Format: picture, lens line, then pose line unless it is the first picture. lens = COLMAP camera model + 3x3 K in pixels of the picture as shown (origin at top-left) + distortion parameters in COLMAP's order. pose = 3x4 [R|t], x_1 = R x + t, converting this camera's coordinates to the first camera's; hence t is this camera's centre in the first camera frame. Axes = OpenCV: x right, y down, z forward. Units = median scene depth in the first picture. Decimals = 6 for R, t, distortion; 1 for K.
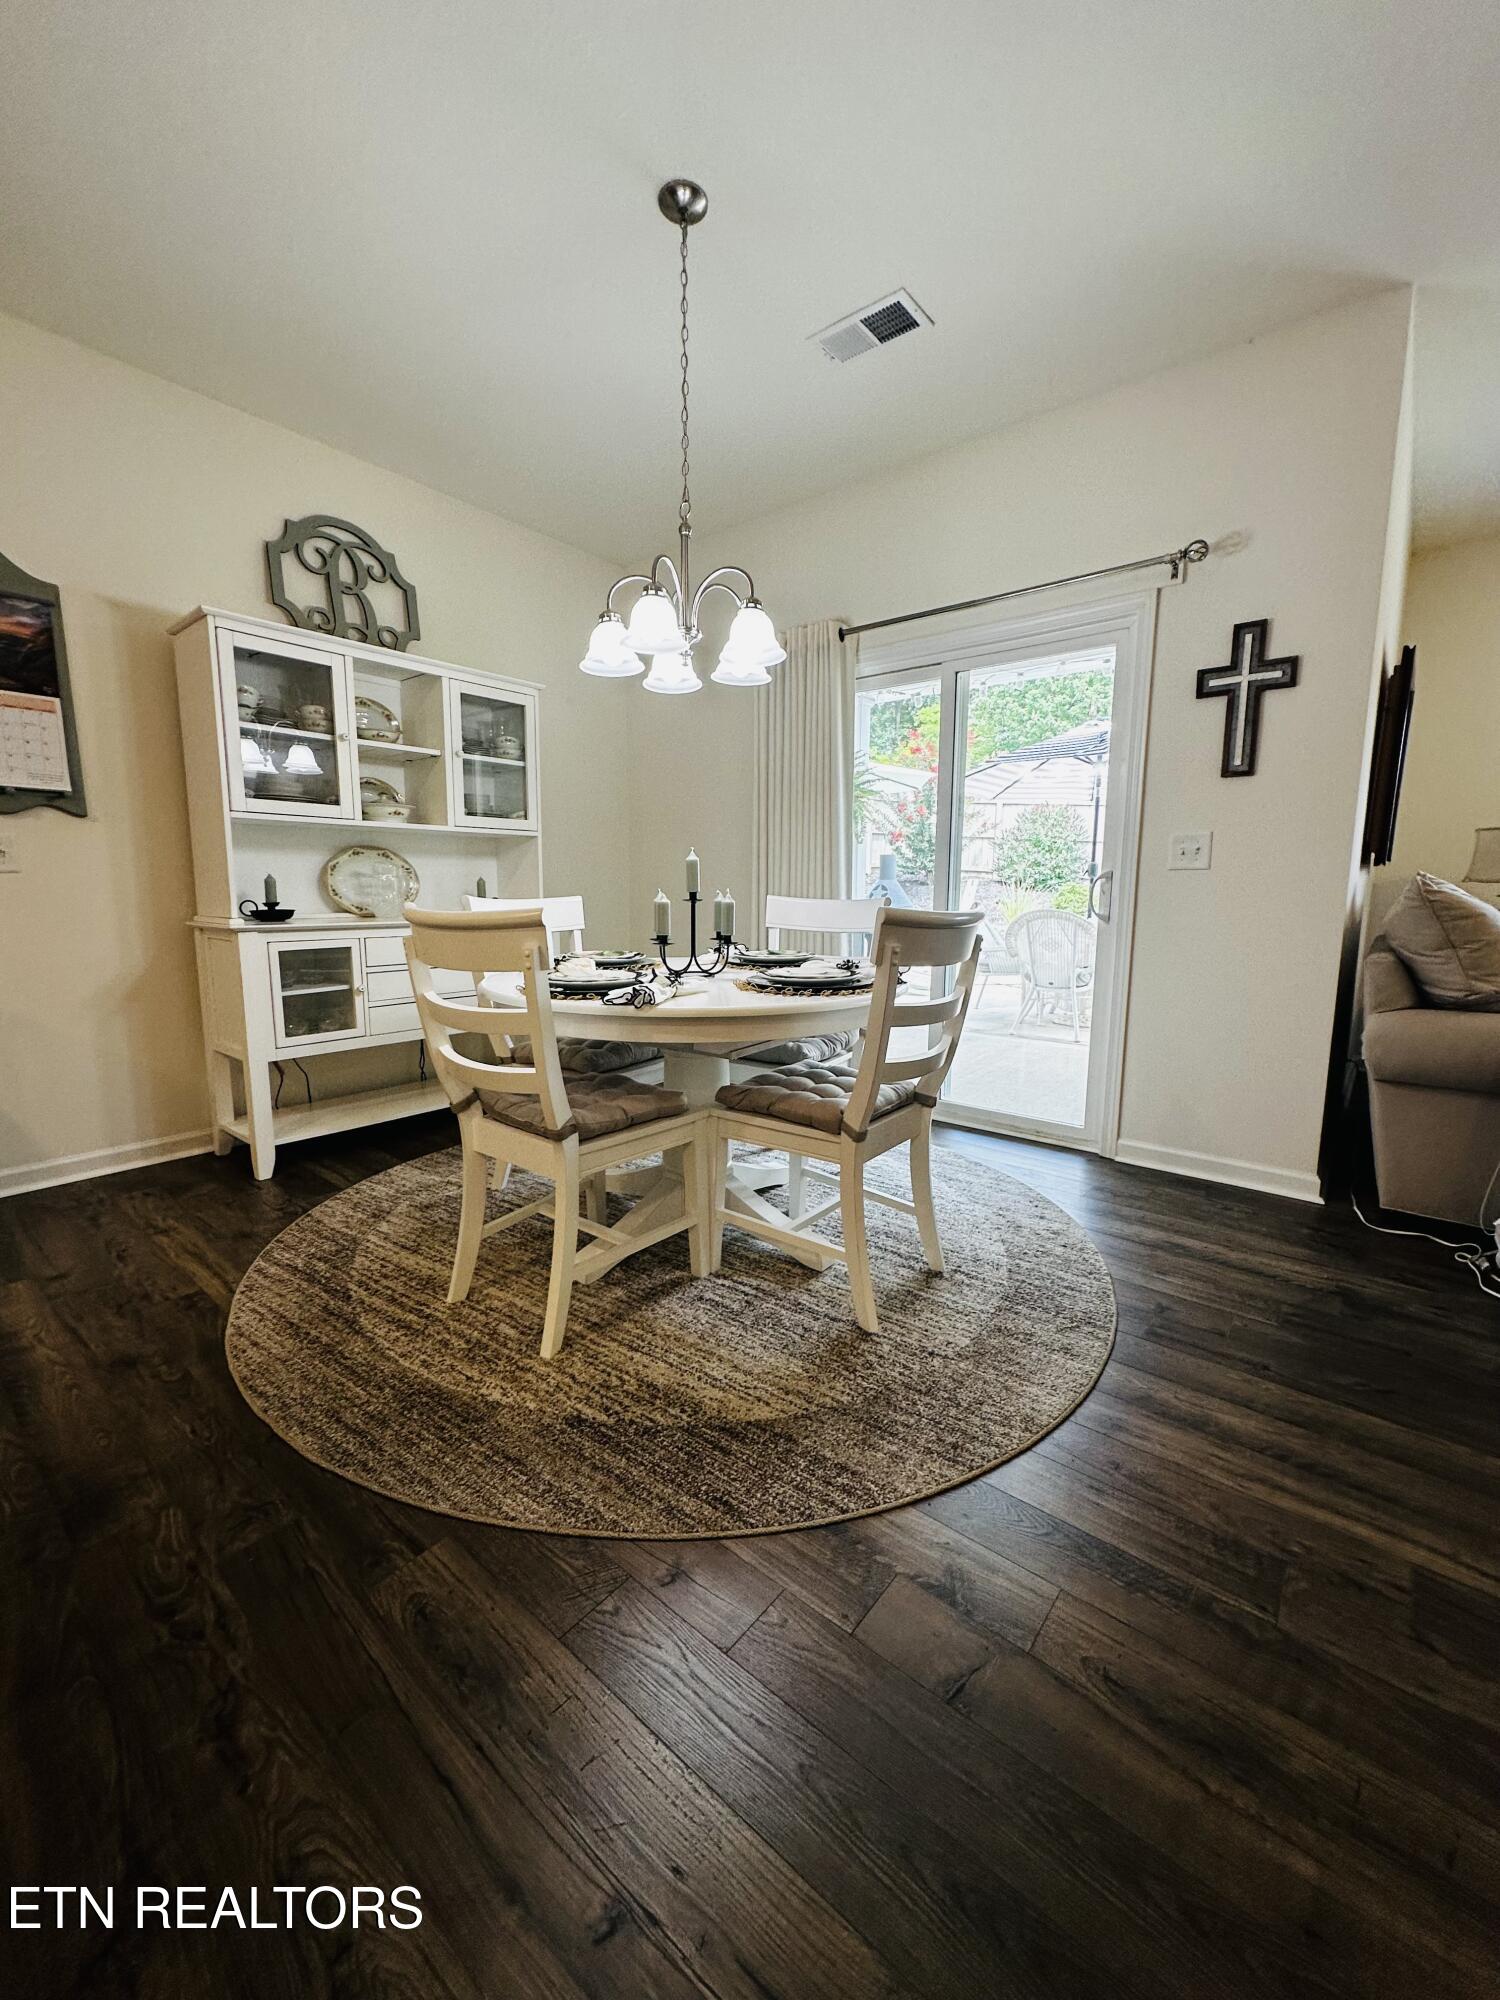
lens RADIAL K [[795.3, 0, 743.8], [0, 795.3, 1001.3], [0, 0, 1]] dist [-0.002219, 0.000392]
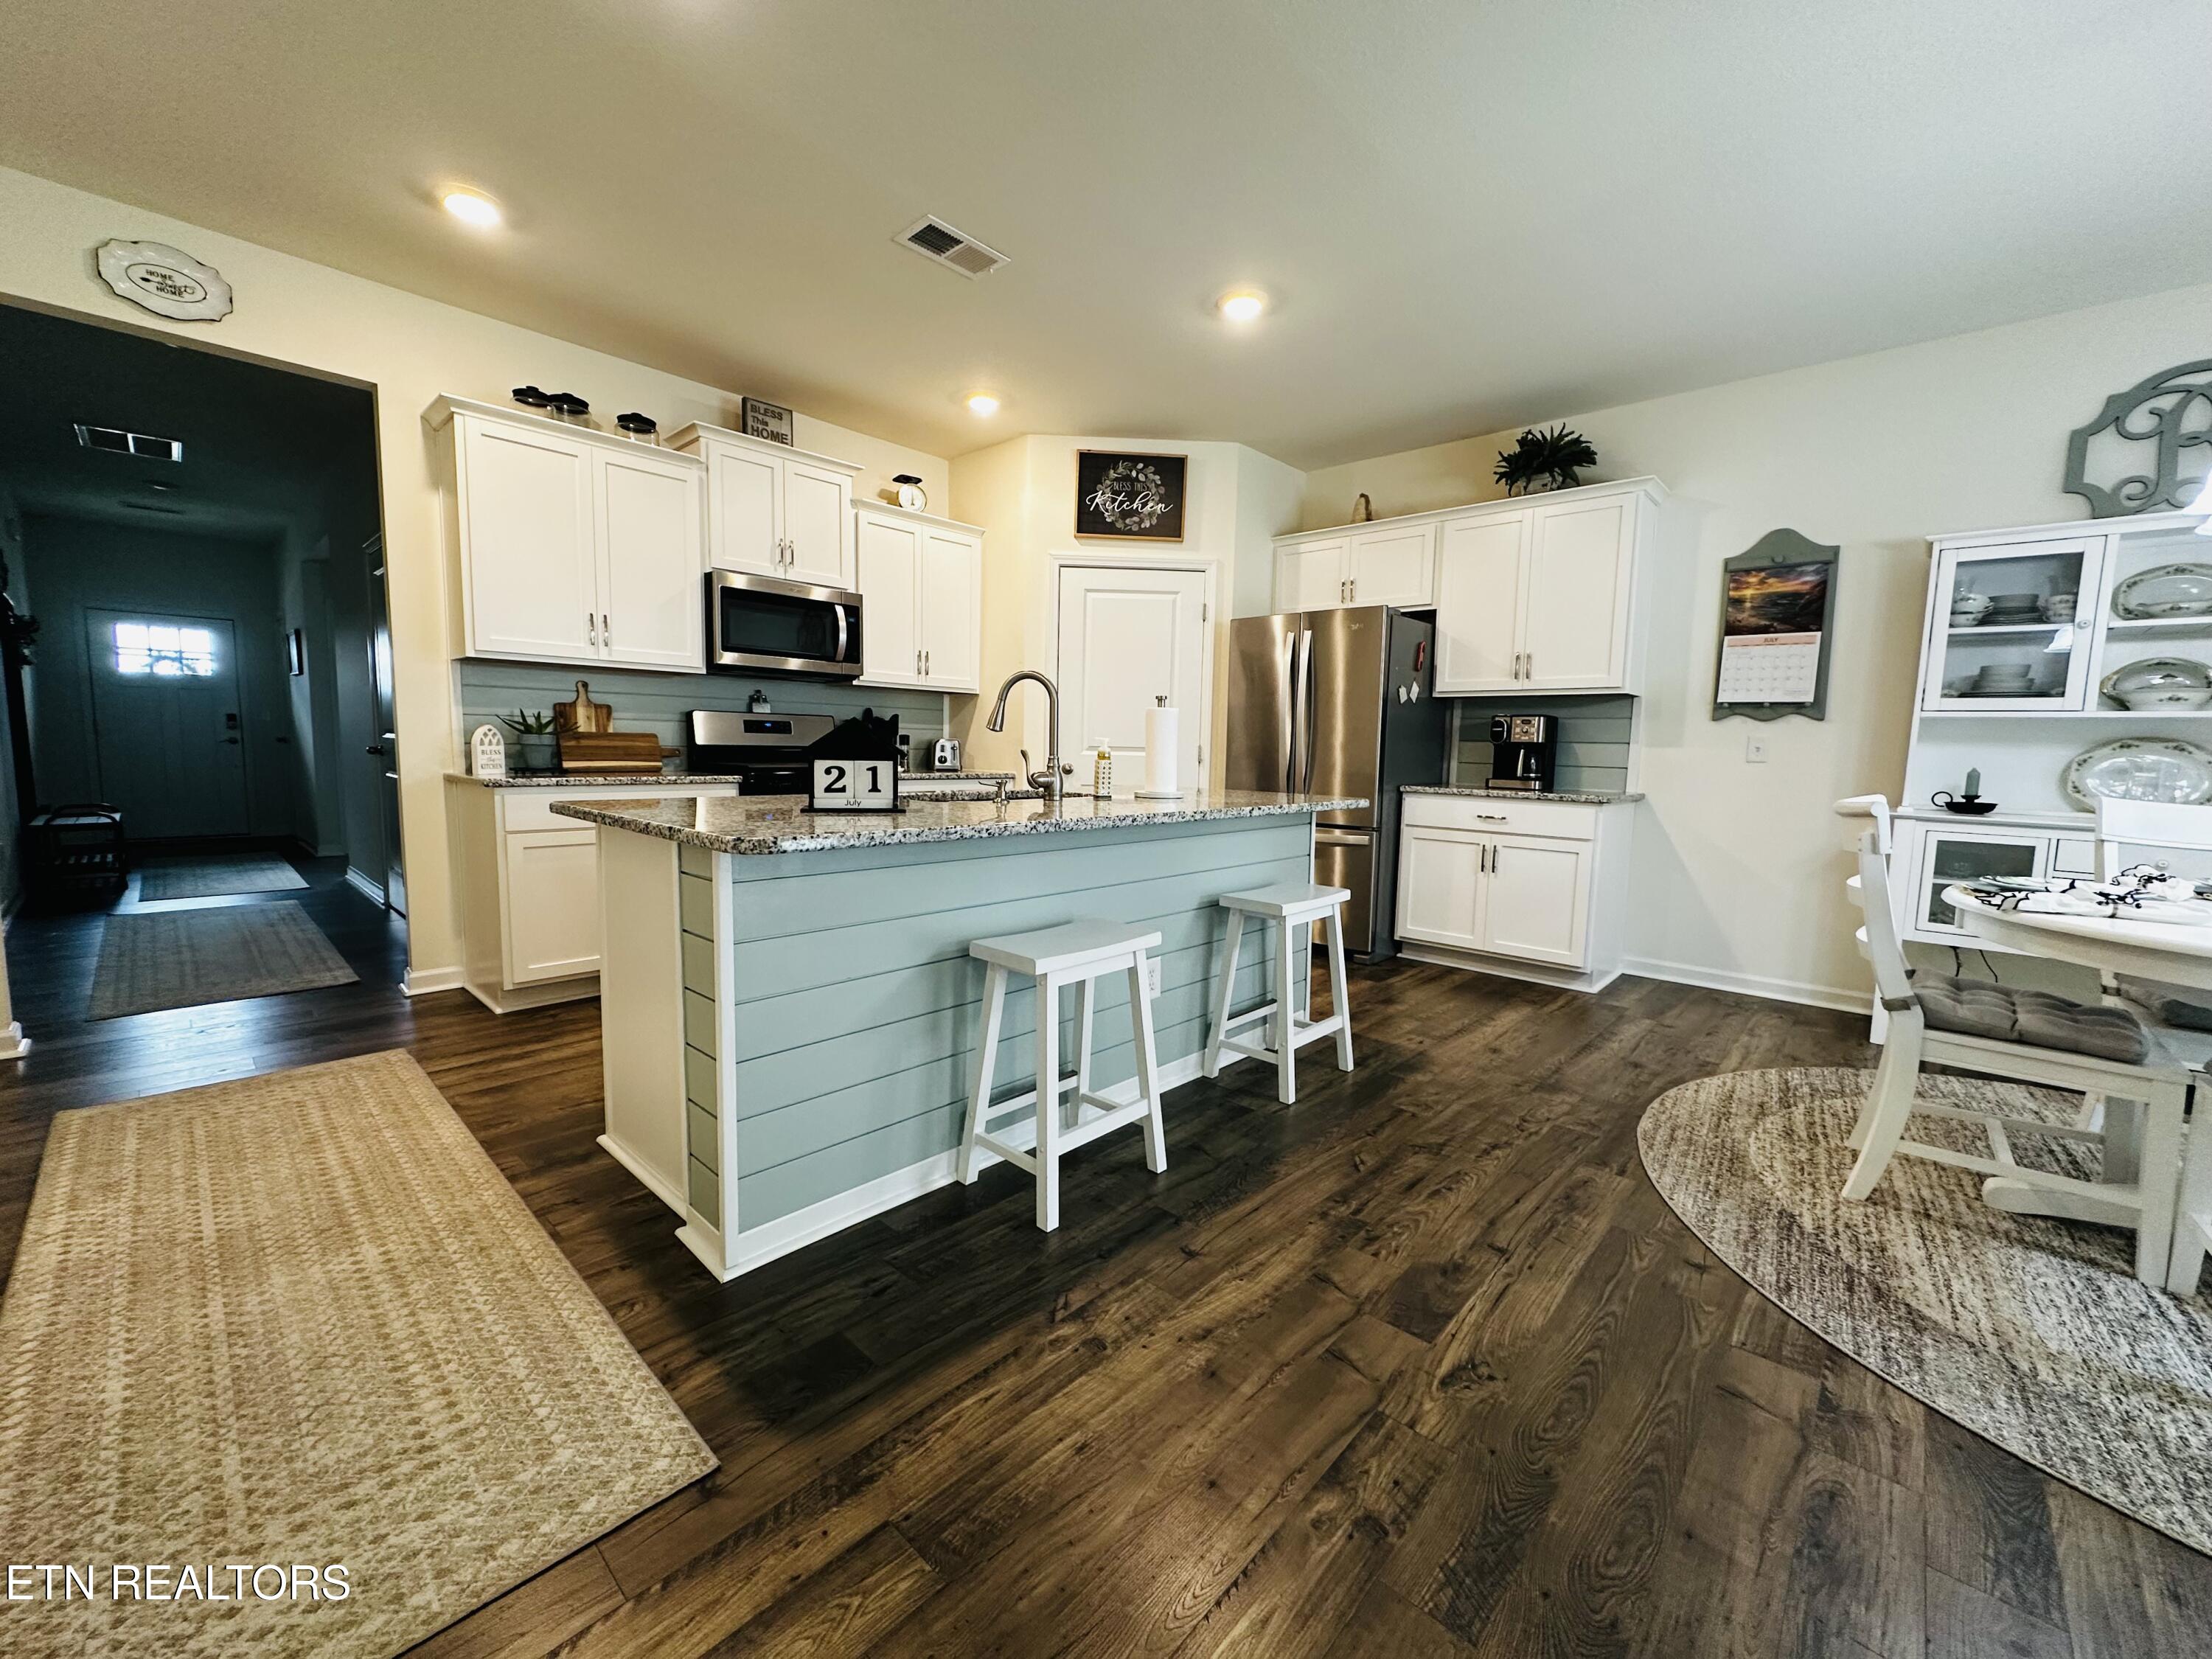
lens RADIAL K [[880.6, 0, 1106.0], [0, 880.6, 829.5], [0, 0, 1]] dist [-0.002452, -0.000024]
pose [[-0.053258, 0.091410, -0.994388, 0.860921], [-0.169607, 0.980505, 0.099217, -0.006745], [0.984072, 0.173940, -0.036716, -0.065369]]
